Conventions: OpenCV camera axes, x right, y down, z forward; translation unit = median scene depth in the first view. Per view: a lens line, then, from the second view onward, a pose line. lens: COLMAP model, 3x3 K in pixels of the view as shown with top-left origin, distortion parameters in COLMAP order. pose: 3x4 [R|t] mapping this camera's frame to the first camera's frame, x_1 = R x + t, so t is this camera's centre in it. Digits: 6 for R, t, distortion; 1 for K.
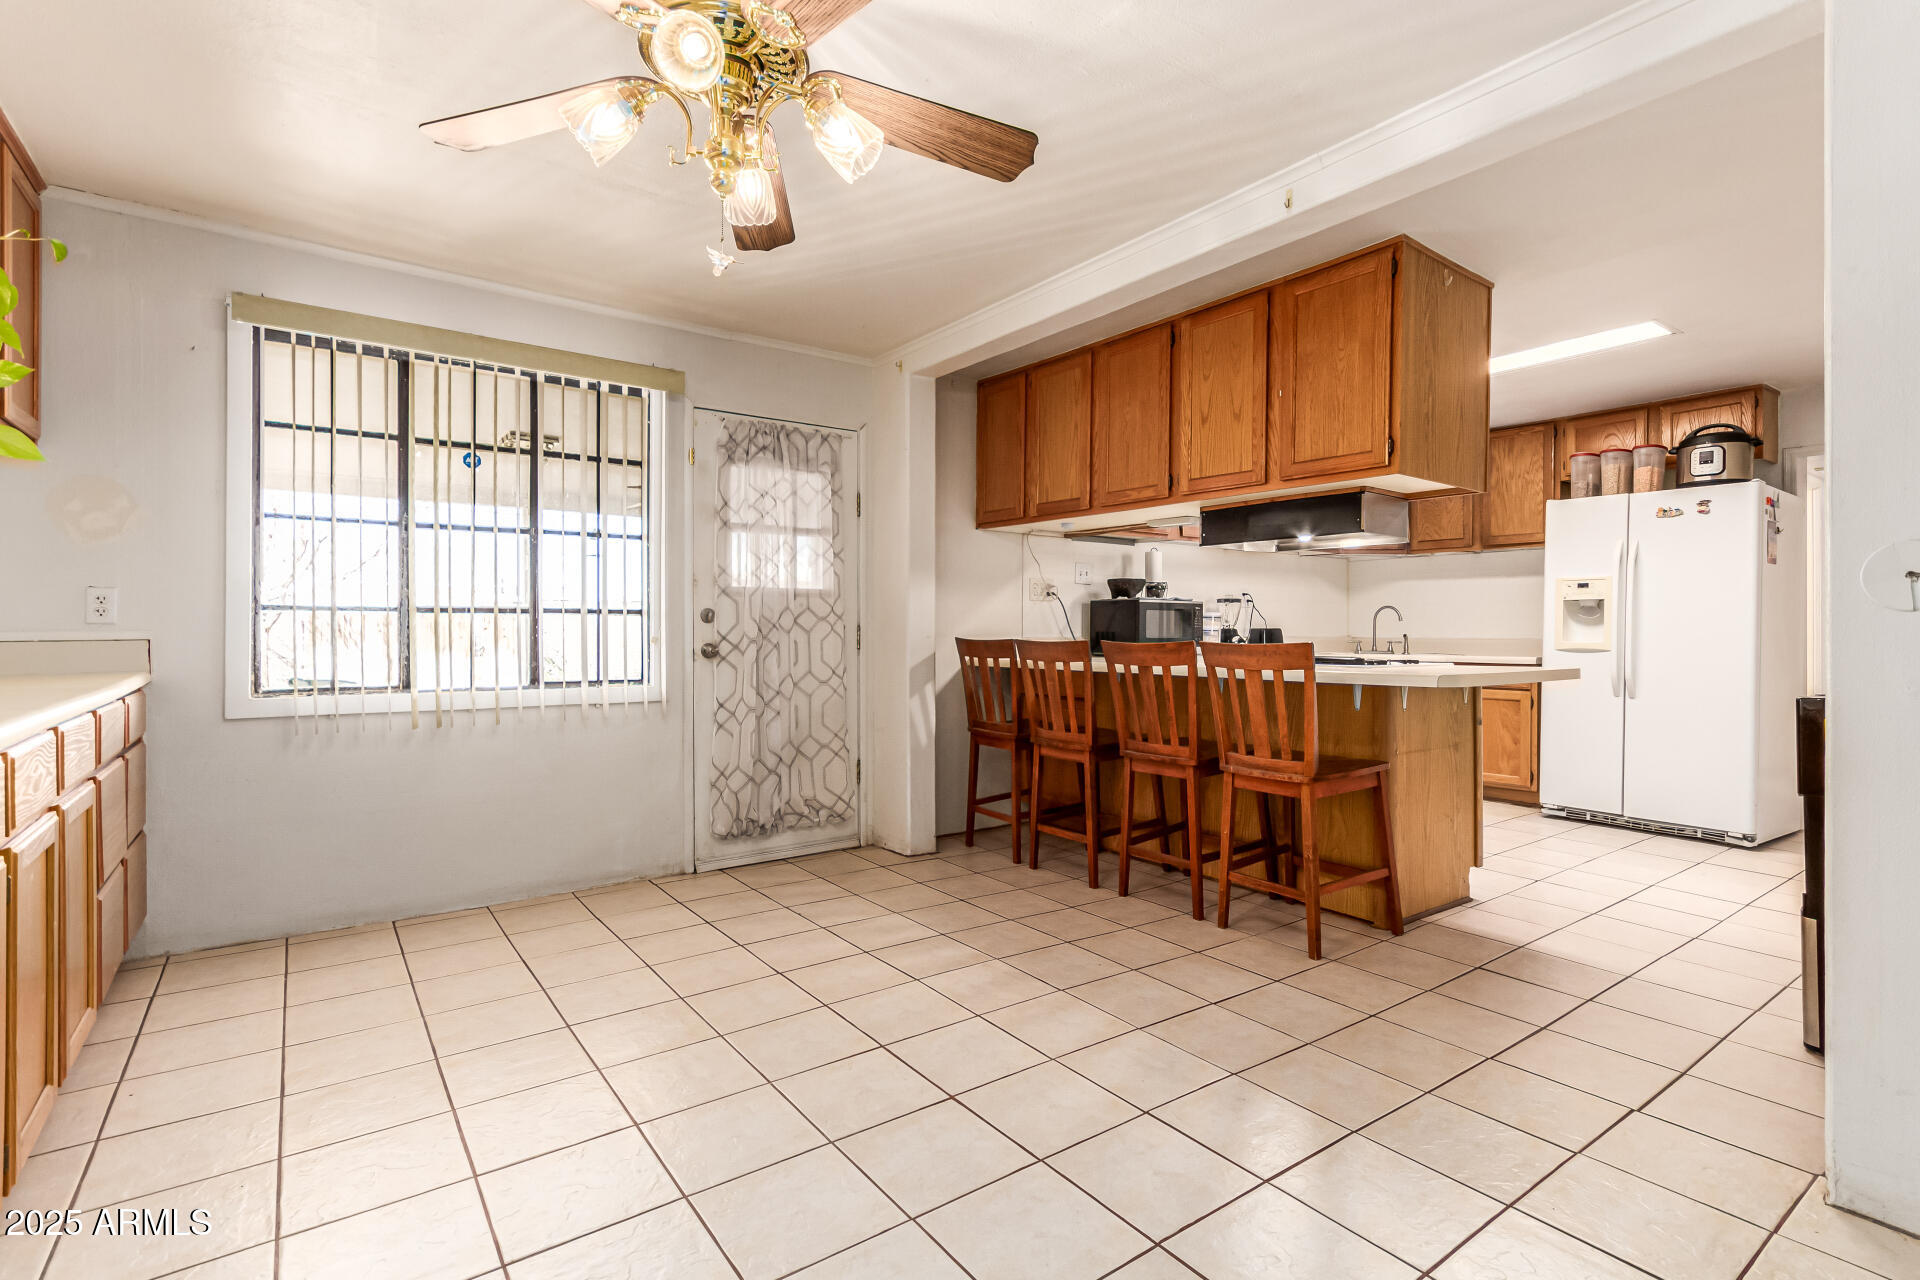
lens RADIAL K [[907.4, 0, 971.7], [0, 907.4, 627.4], [0, 0, 1]] dist [0.008033, 0.002809]
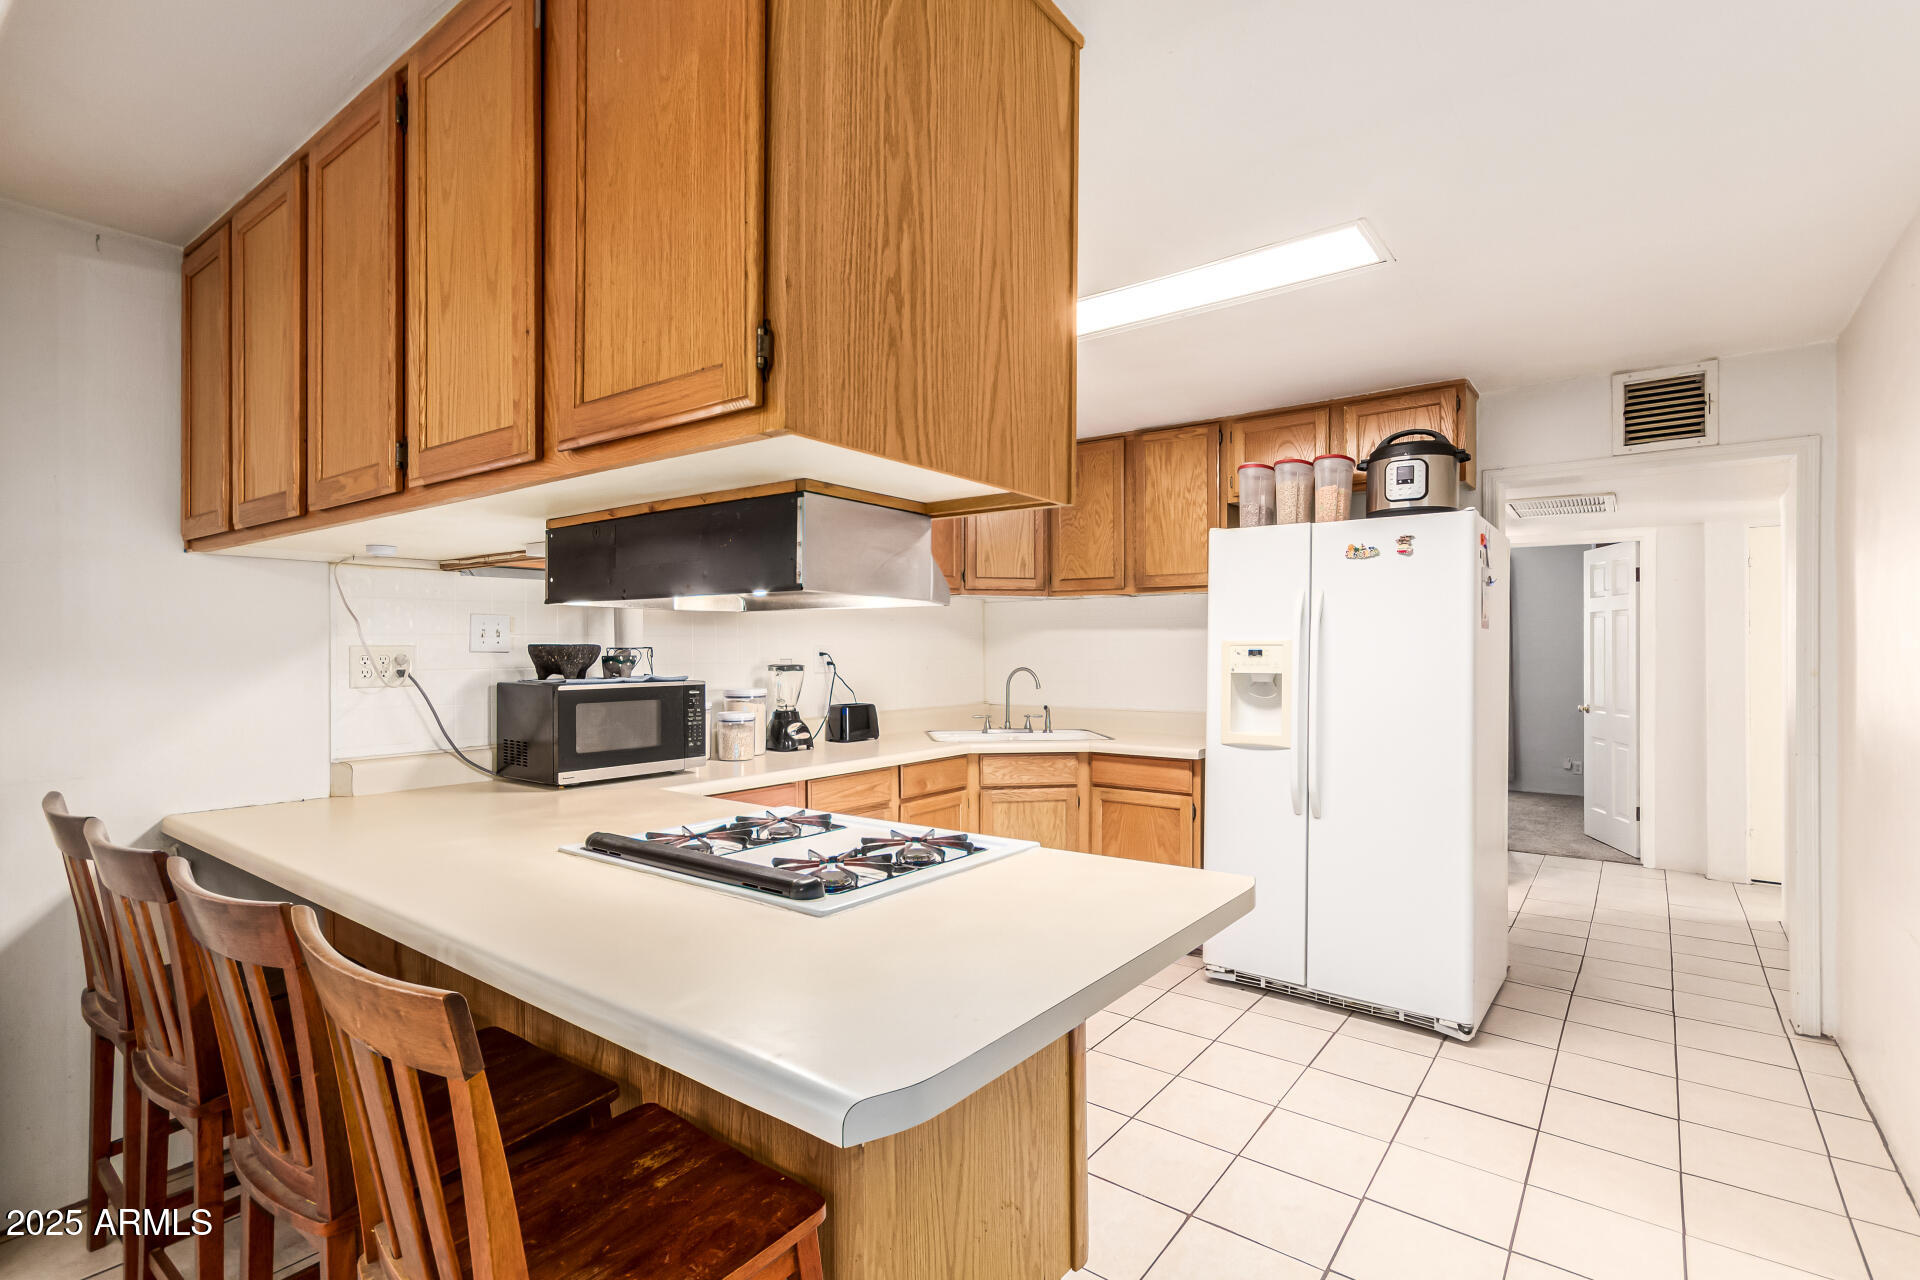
lens RADIAL K [[907.4, 0, 968.7], [0, 907.4, 648.4], [0, 0, 1]] dist [0.008033, 0.002809]
pose [[0.958447, -0.007943, 0.285161, 0.302308], [0.006463, 0.999960, 0.006133, -0.063175], [-0.285198, -0.004035, 0.958460, 0.456186]]
